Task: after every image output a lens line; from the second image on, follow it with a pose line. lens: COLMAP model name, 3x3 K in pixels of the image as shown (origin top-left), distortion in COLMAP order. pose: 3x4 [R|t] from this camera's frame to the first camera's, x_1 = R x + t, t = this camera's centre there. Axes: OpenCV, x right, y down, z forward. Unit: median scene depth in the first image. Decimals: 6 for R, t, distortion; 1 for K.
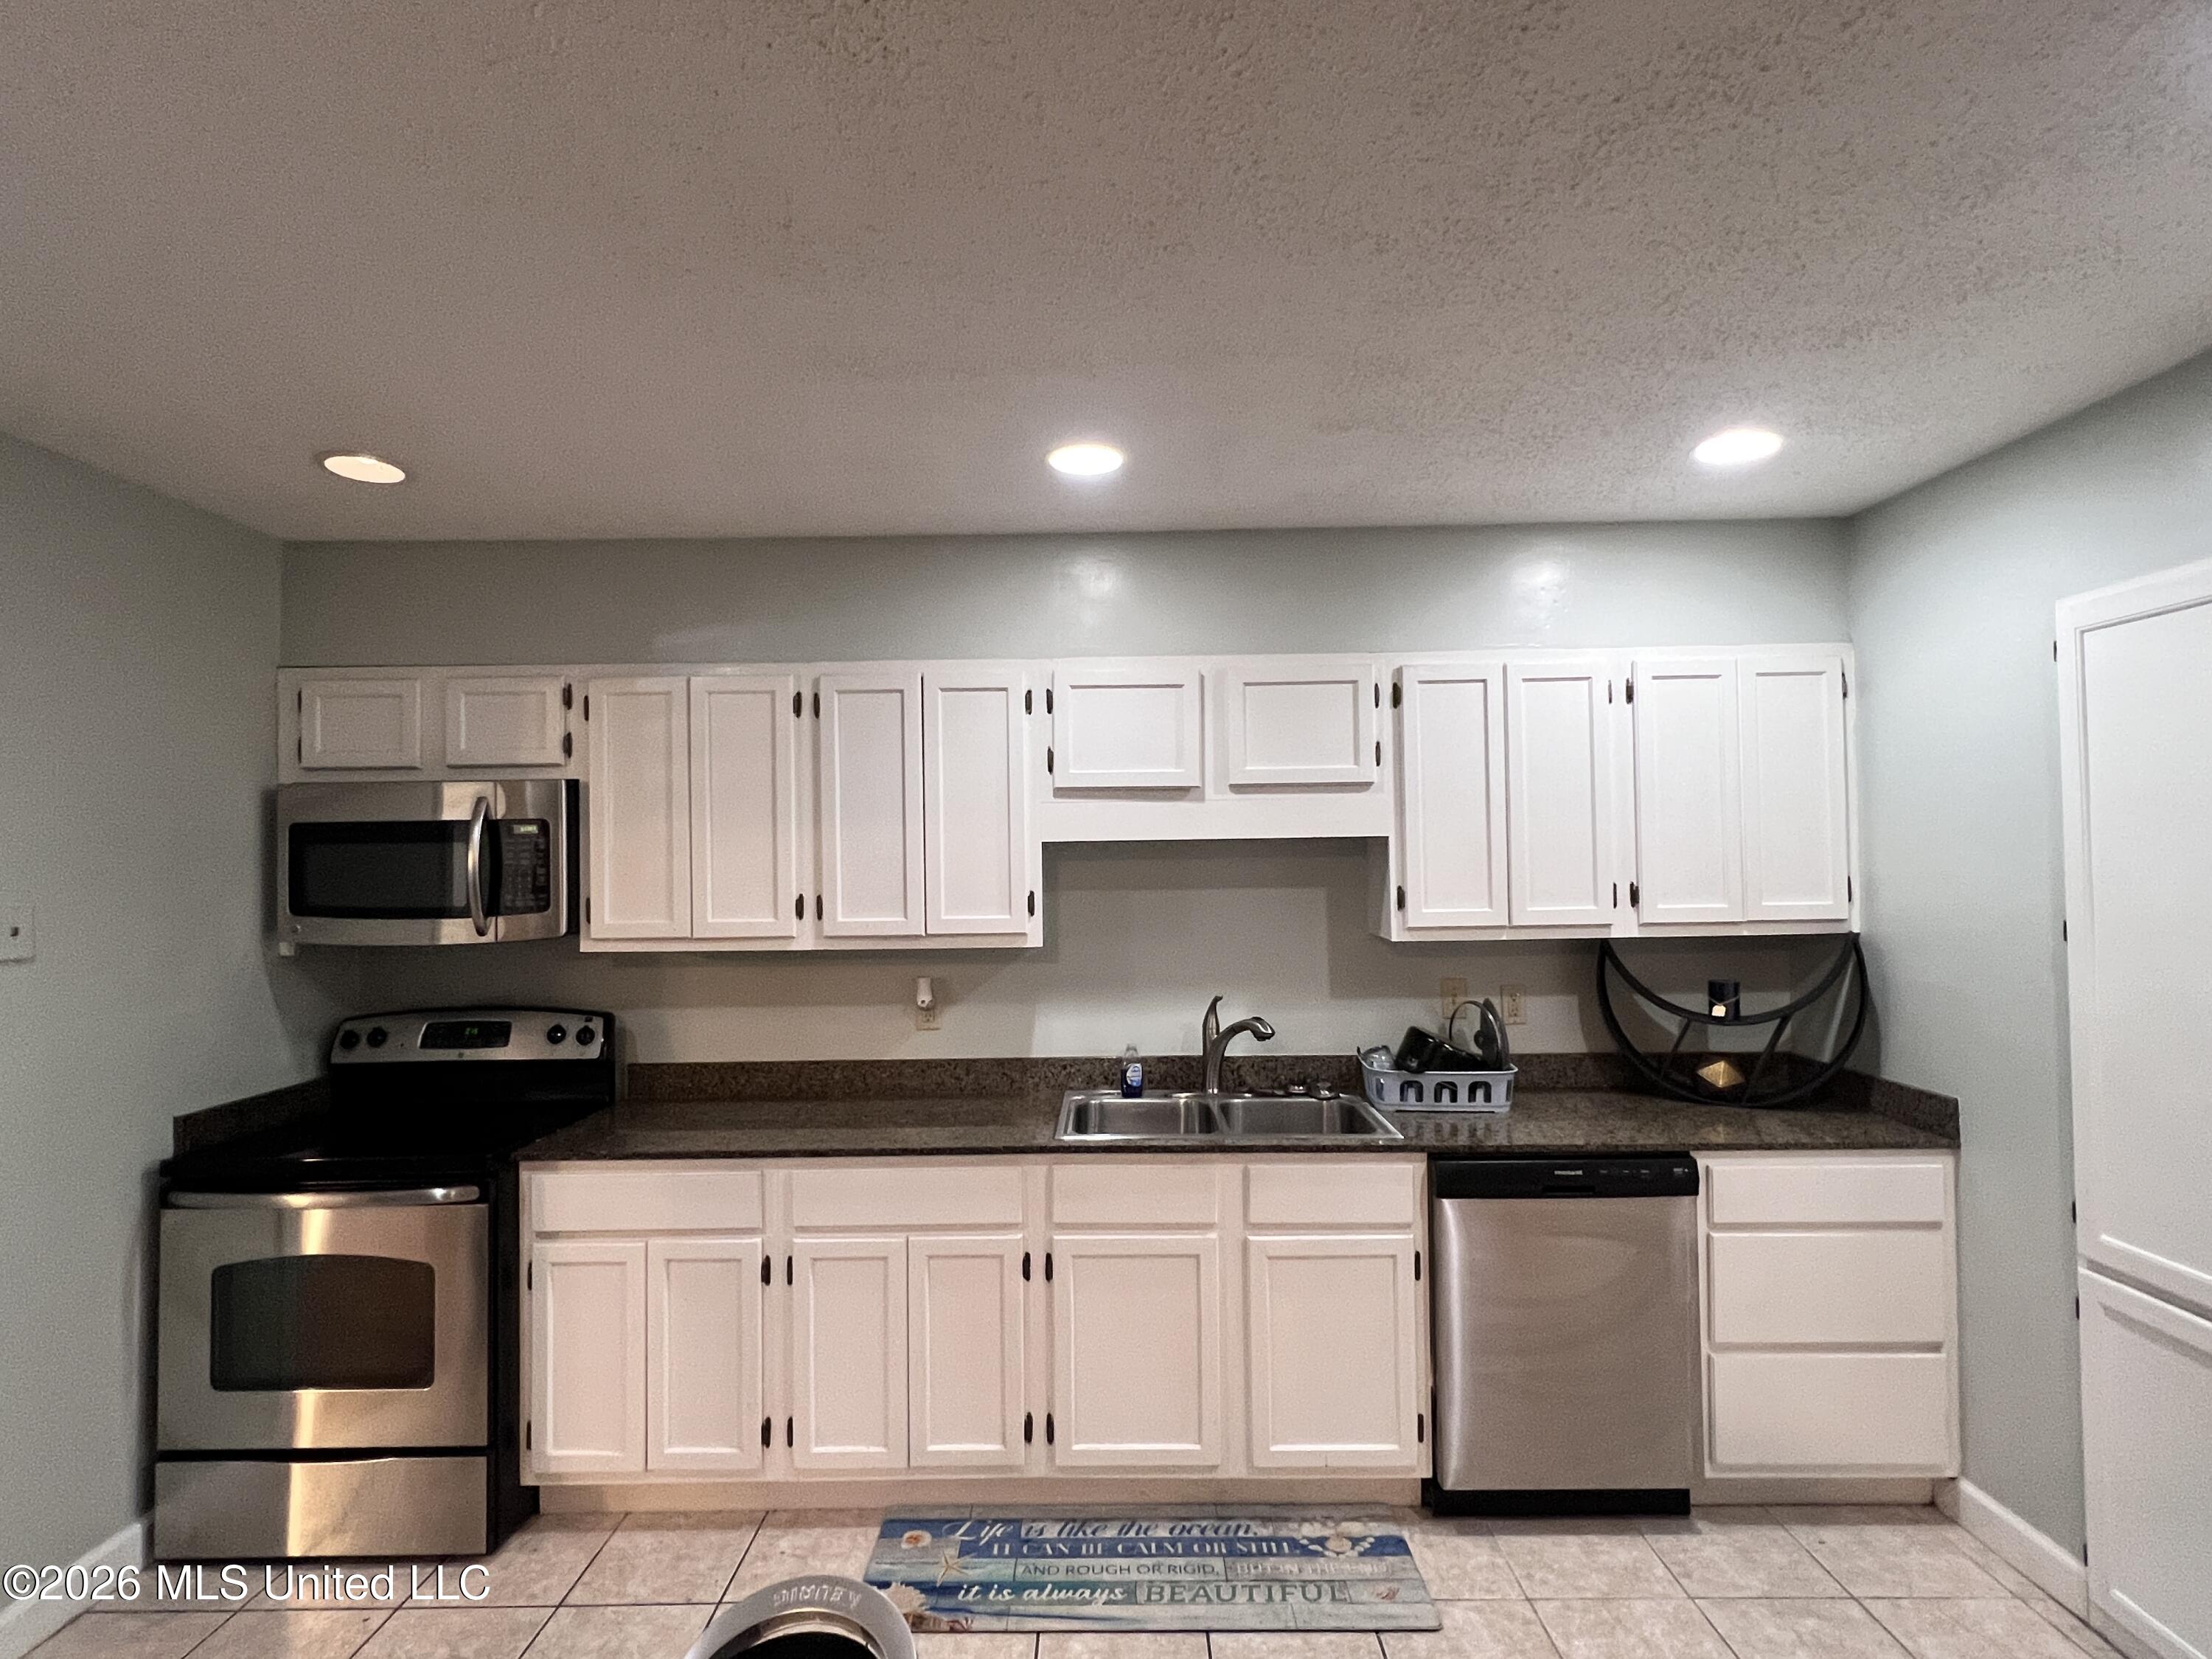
lens RADIAL K [[1113.2, 0, 1101.4], [0, 1113.2, 832.1], [0, 0, 1]] dist [-0.000676, 0.000098]
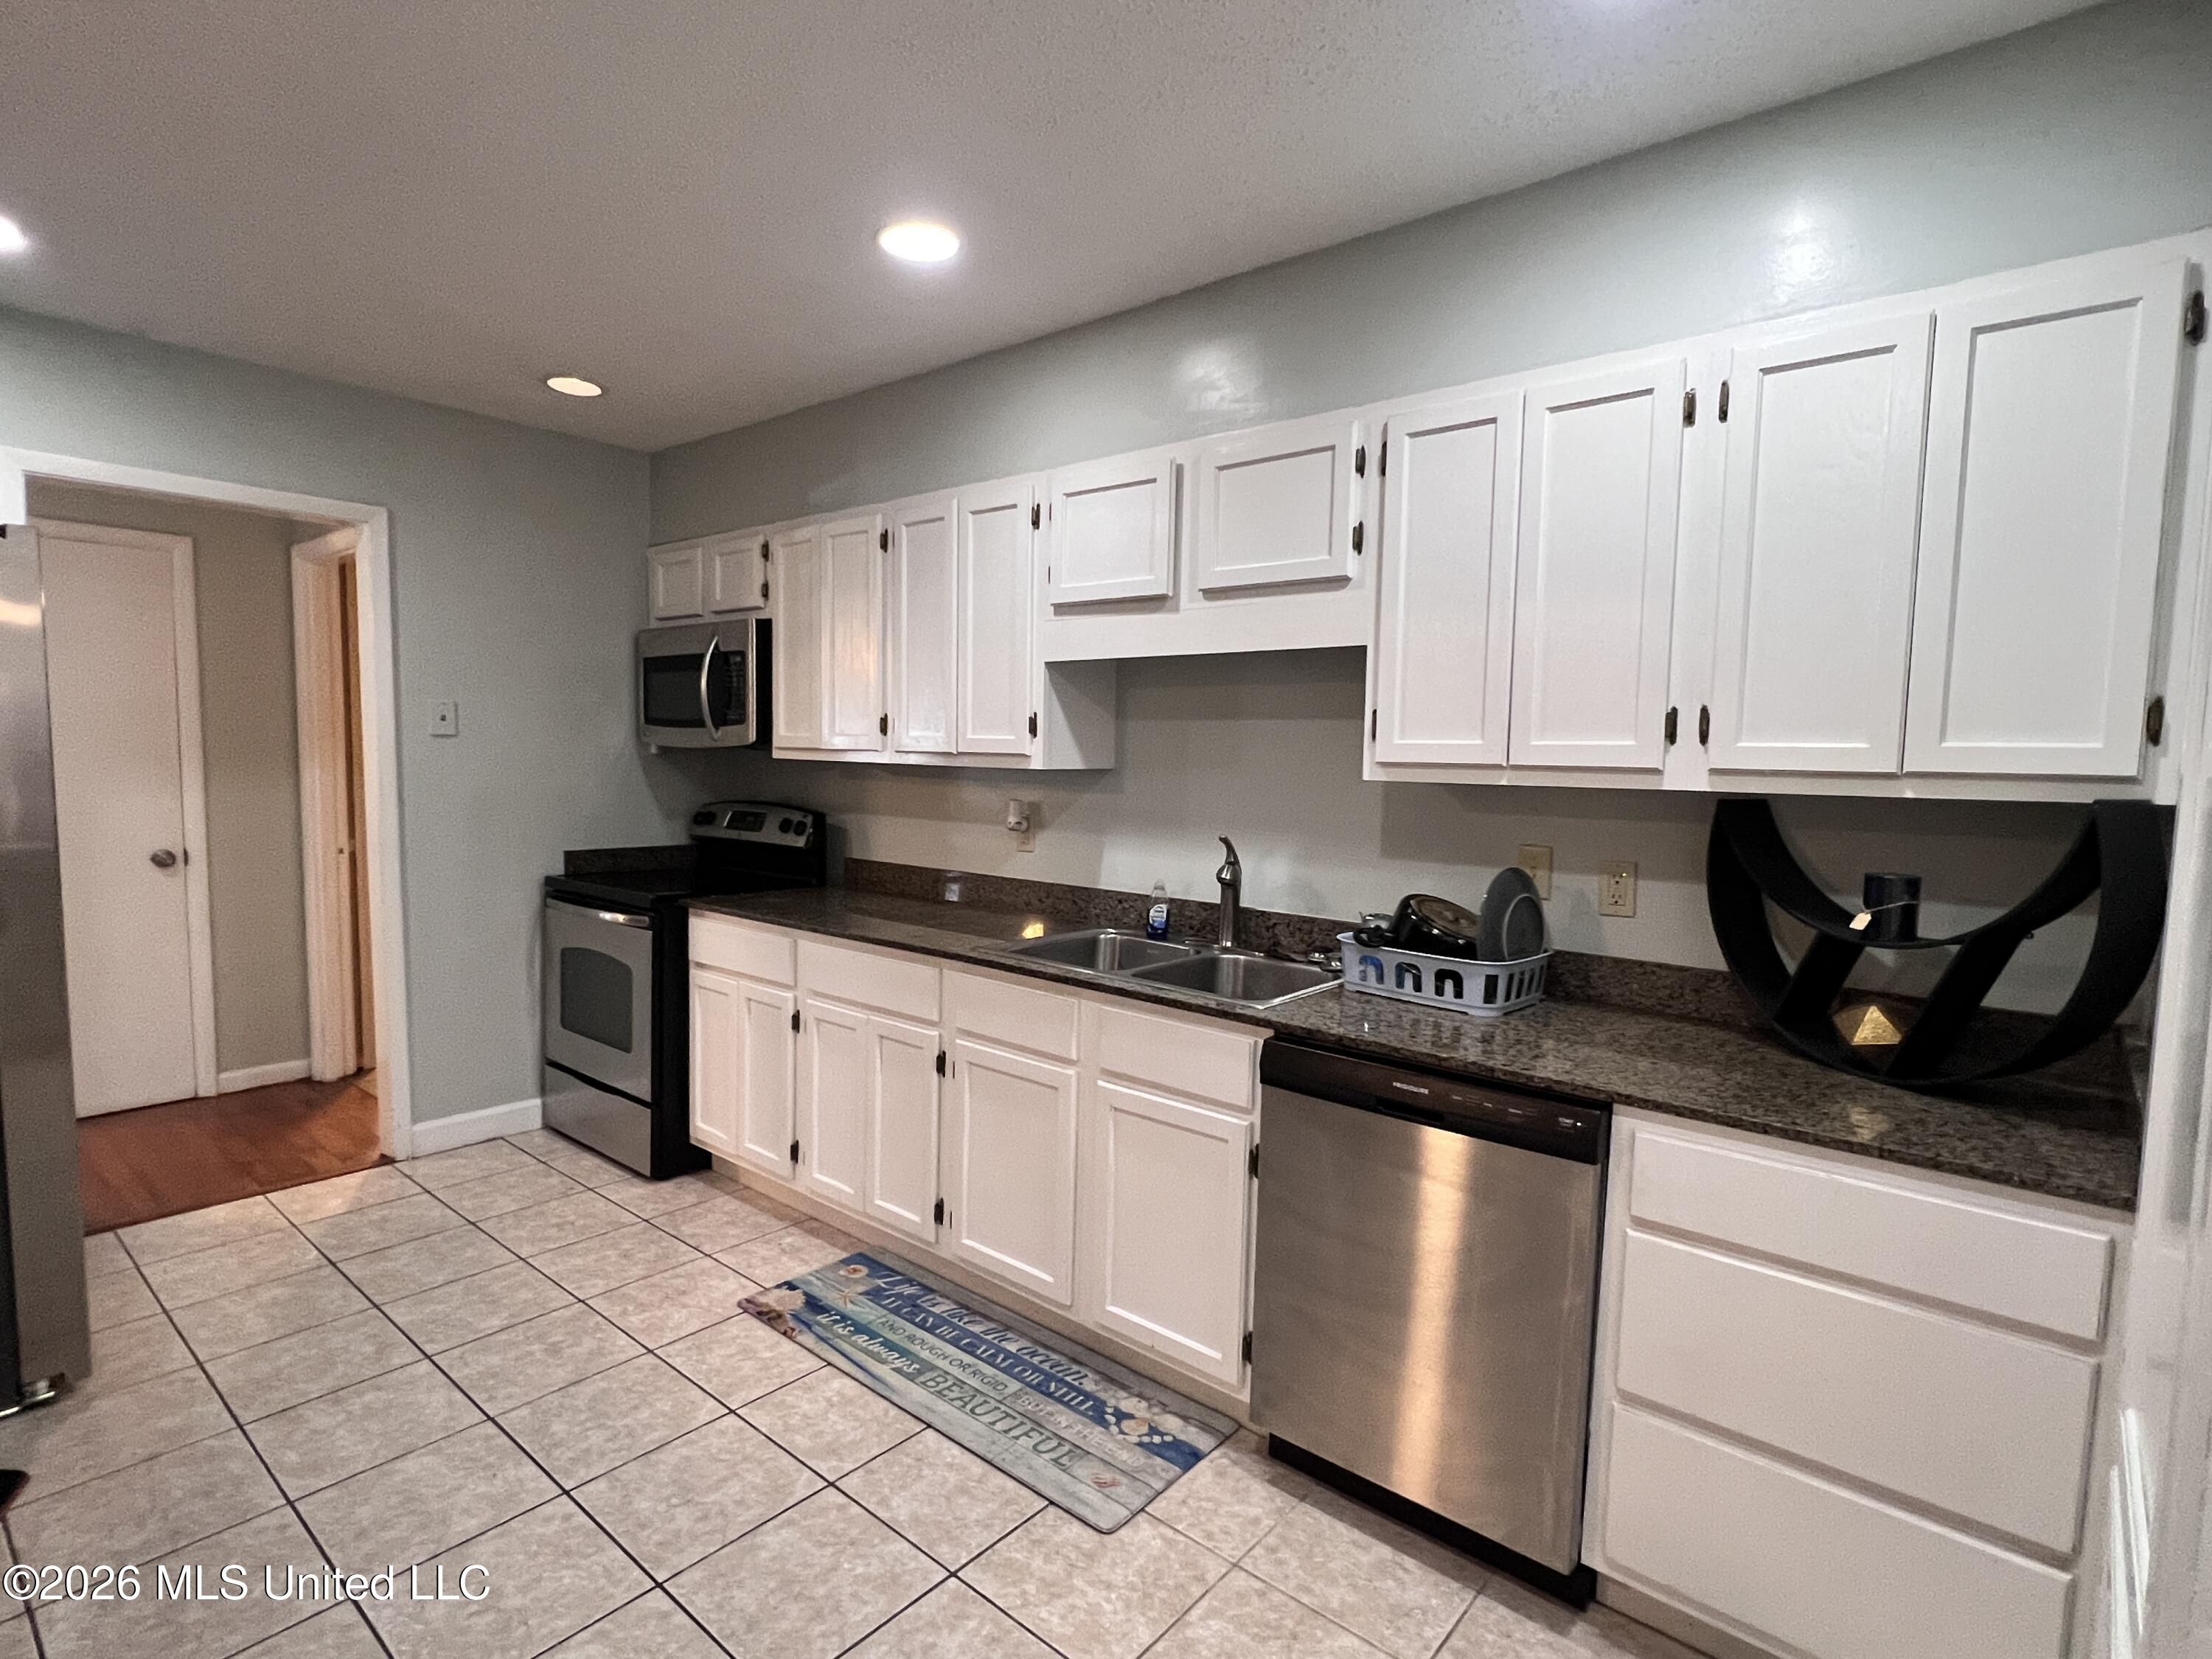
lens RADIAL K [[1113.2, 0, 1101.4], [0, 1113.2, 832.1], [0, 0, 1]] dist [-0.000676, 0.000098]
pose [[0.767342, 0.077557, -0.636530, 0.631094], [-0.014948, 0.994552, 0.103160, 0.057074], [0.641064, -0.069644, 0.764321, 0.280389]]
